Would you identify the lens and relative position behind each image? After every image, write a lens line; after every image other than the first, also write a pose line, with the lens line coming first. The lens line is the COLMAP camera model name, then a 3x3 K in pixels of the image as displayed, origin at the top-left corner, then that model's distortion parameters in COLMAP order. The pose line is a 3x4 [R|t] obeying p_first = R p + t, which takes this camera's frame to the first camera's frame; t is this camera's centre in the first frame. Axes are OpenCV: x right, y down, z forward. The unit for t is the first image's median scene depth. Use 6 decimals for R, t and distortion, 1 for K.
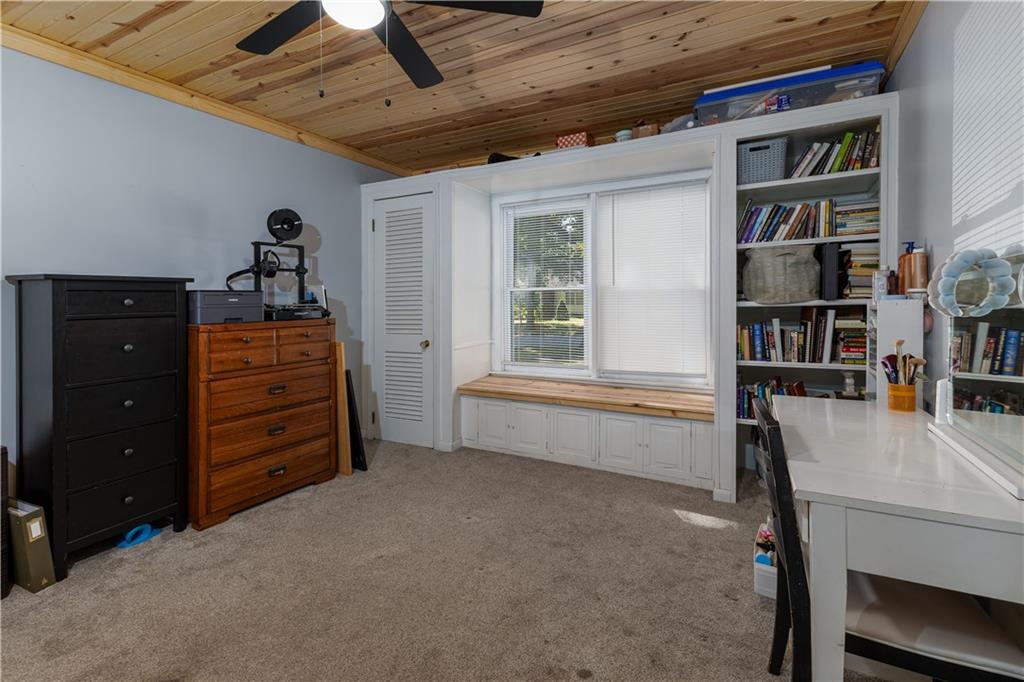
lens RADIAL K [[447.5, 0, 501.7], [0, 447.5, 314.8], [0, 0, 1]] dist [0.003353, 0.000288]
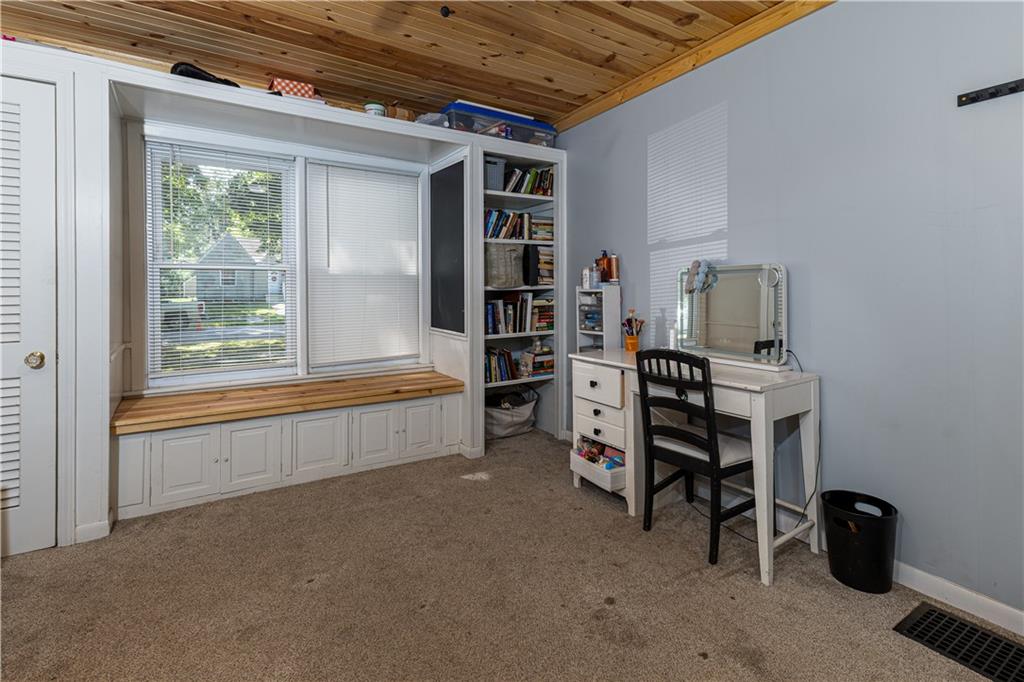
lens RADIAL K [[466.2, 0, 513.1], [0, 466.2, 296.8], [0, 0, 1]] dist [0.002671, 0.000353]
pose [[0.508727, -0.007787, 0.860893, -0.514774], [0.017704, 0.999842, -0.001418, 0.002151], [-0.860746, 0.015963, 0.508785, 0.304889]]
